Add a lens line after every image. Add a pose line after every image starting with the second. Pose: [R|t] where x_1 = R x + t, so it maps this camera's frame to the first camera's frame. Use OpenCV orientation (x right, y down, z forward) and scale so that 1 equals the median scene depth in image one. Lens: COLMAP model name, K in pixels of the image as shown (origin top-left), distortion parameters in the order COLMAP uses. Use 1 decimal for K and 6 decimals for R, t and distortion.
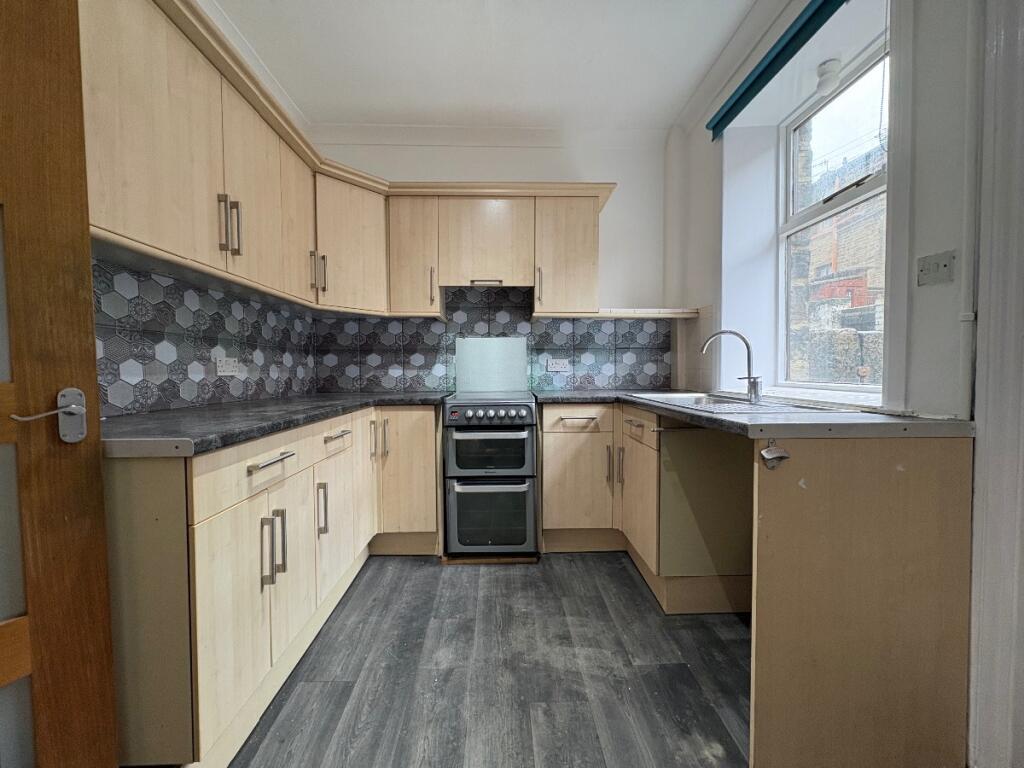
lens RADIAL K [[406.8, 0, 511.2], [0, 406.8, 384.2], [0, 0, 1]] dist [-0.003374, -0.000798]
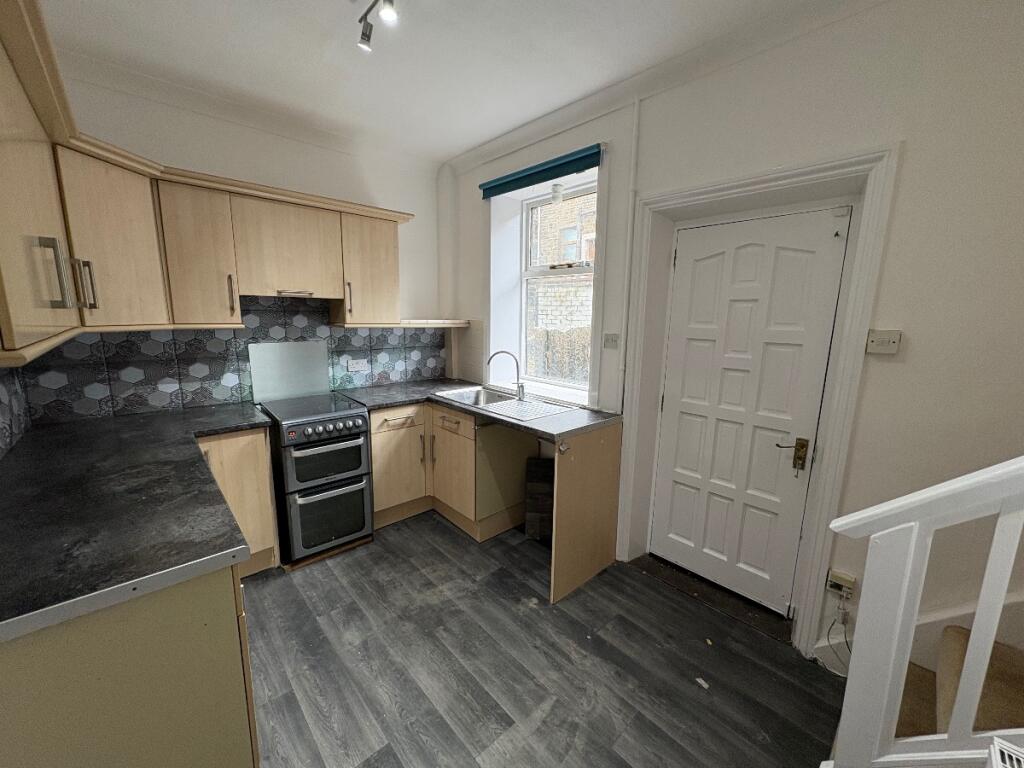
lens RADIAL K [[406.8, 0, 512.4], [0, 406.8, 383.3], [0, 0, 1]] dist [-0.003374, -0.000798]
pose [[0.752372, -0.094372, 0.651944, -0.376780], [0.003702, 0.990275, 0.139075, -0.193683], [-0.658728, -0.102222, 0.745404, -0.126841]]
